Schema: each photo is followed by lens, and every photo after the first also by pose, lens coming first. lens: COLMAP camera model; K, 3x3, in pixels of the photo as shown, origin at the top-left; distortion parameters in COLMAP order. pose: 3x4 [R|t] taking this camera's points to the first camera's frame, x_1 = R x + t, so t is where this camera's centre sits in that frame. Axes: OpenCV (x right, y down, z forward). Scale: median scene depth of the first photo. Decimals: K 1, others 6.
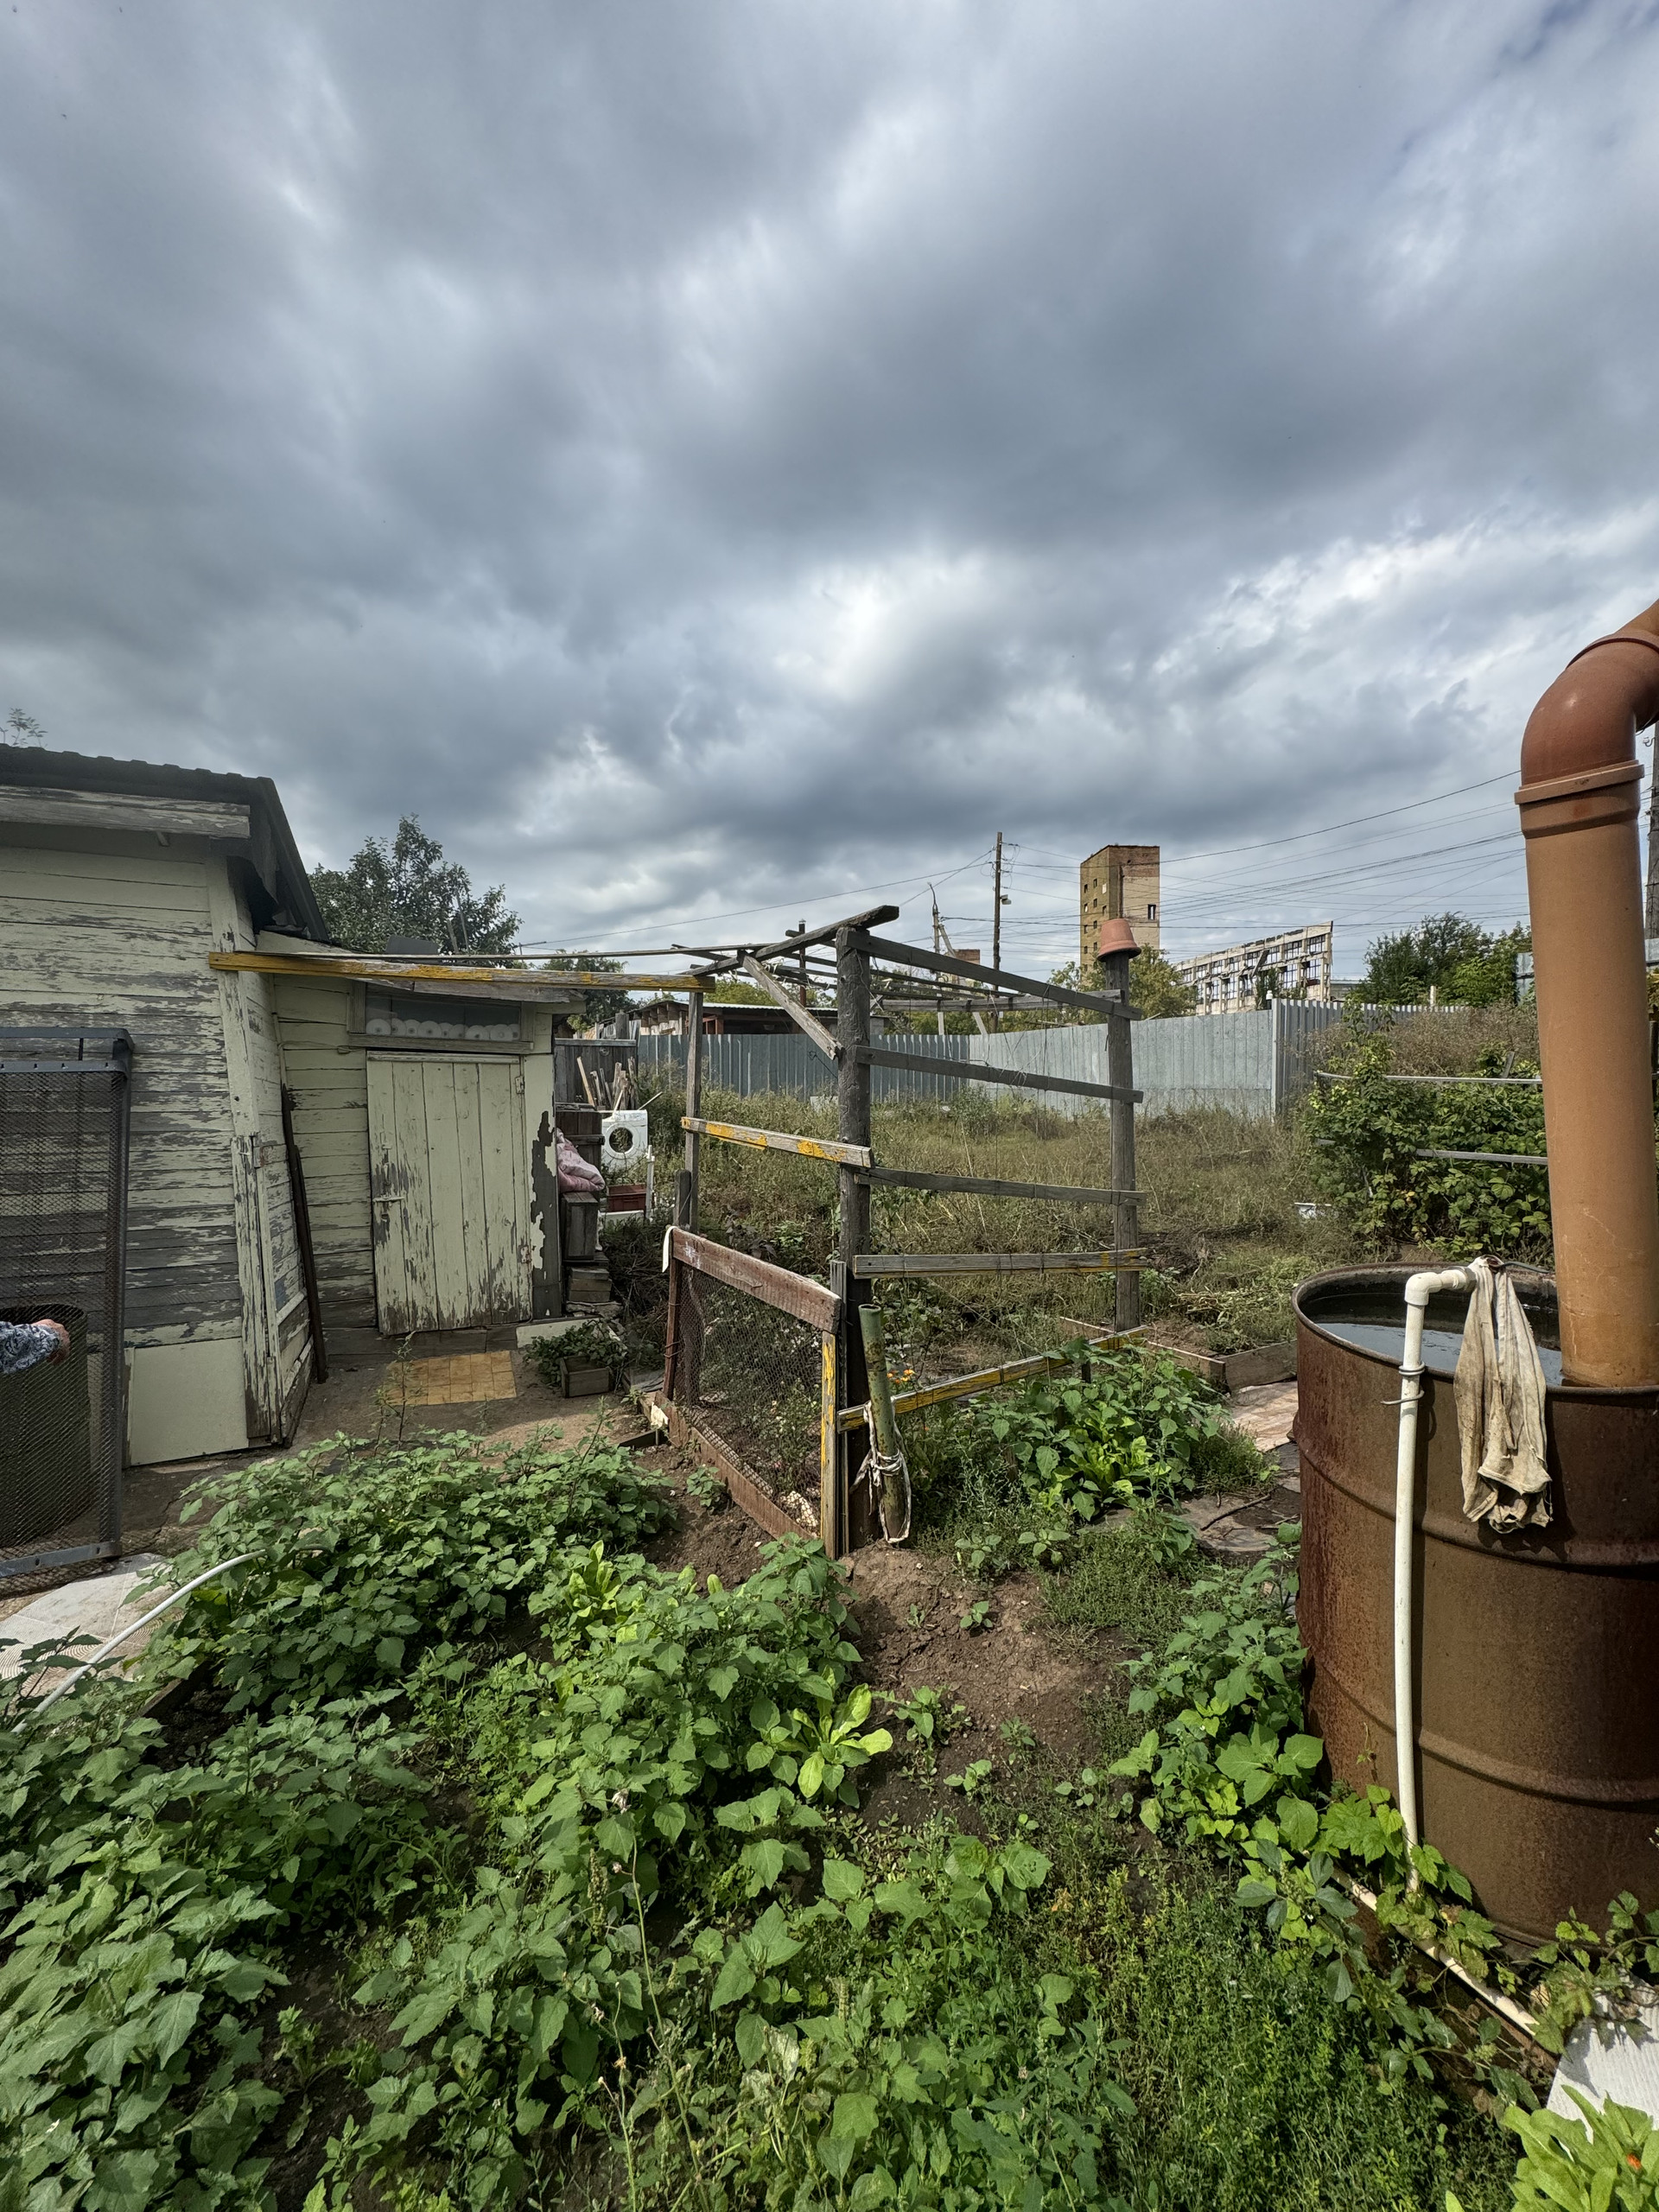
lens RADIAL K [[882.3, 0, 831.4], [0, 882.3, 1103.5], [0, 0, 1]] dist [-0.001578, 0.000329]
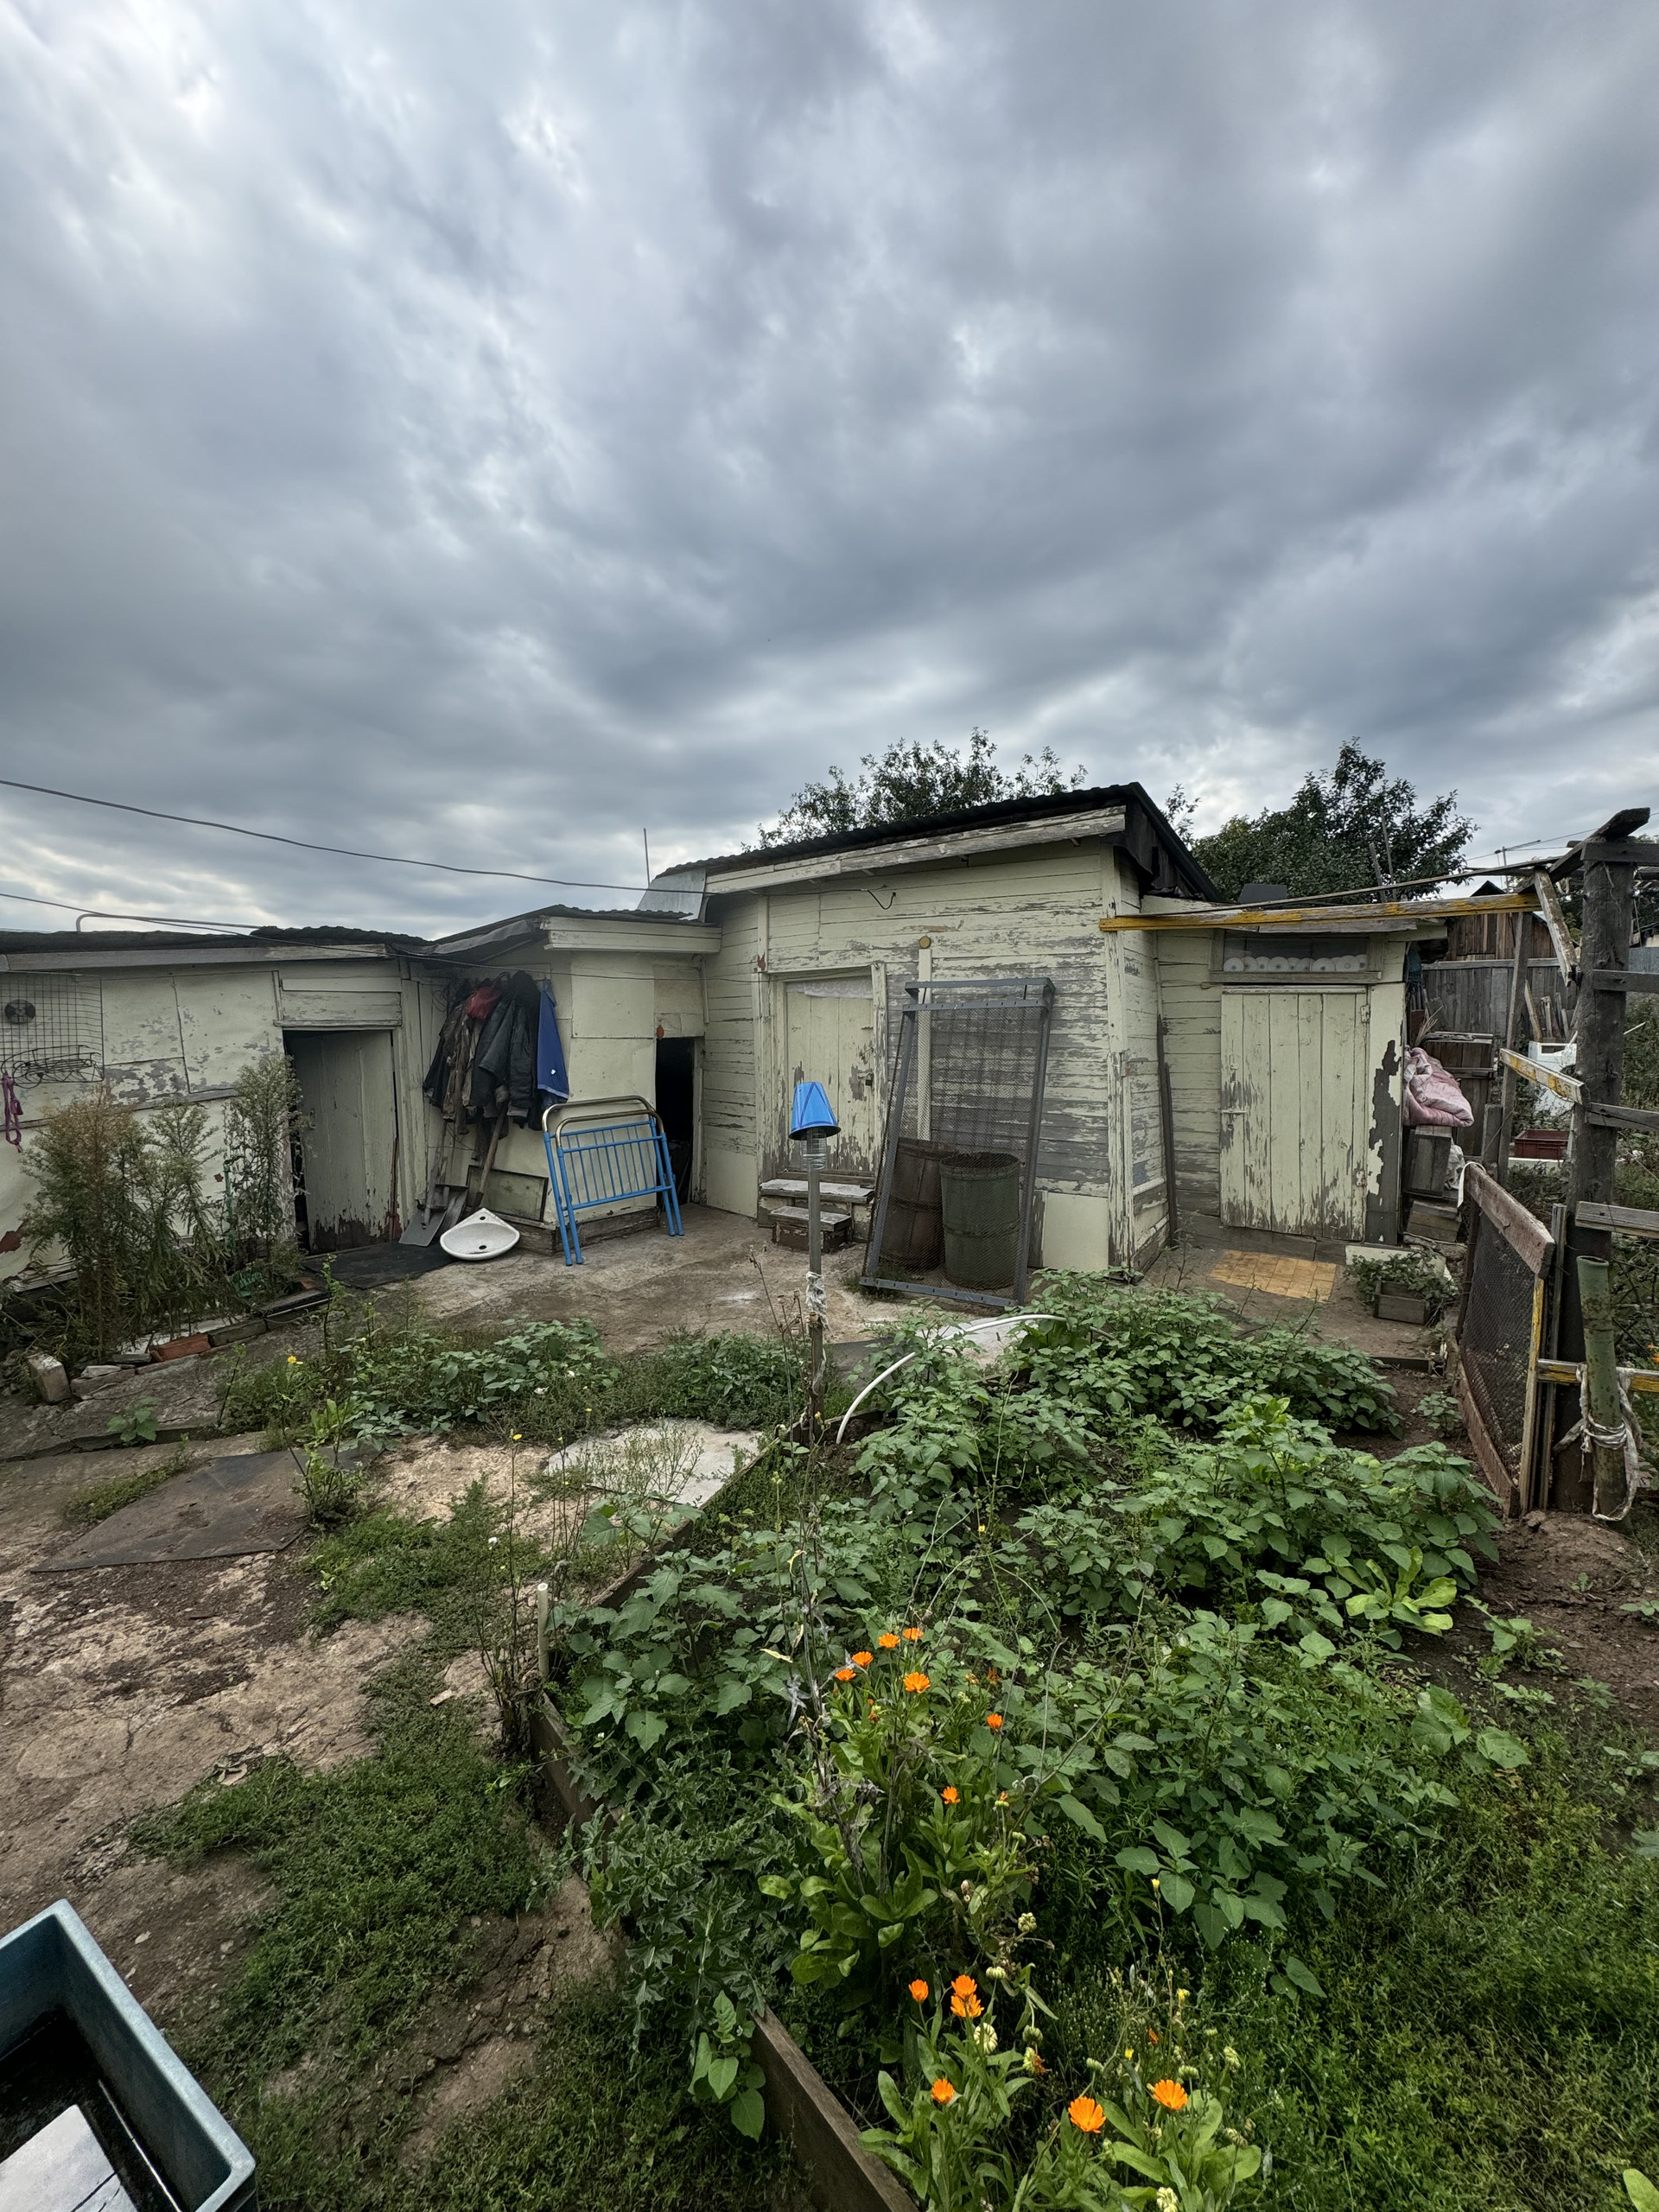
lens RADIAL K [[882.3, 0, 831.4], [0, 882.3, 1103.5], [0, 0, 1]] dist [-0.001578, 0.000329]
pose [[0.525914, 0.081282, -0.846645, 0.228910], [-0.012371, 0.996049, 0.087940, 0.000337], [0.850448, -0.035775, 0.524841, -0.081120]]
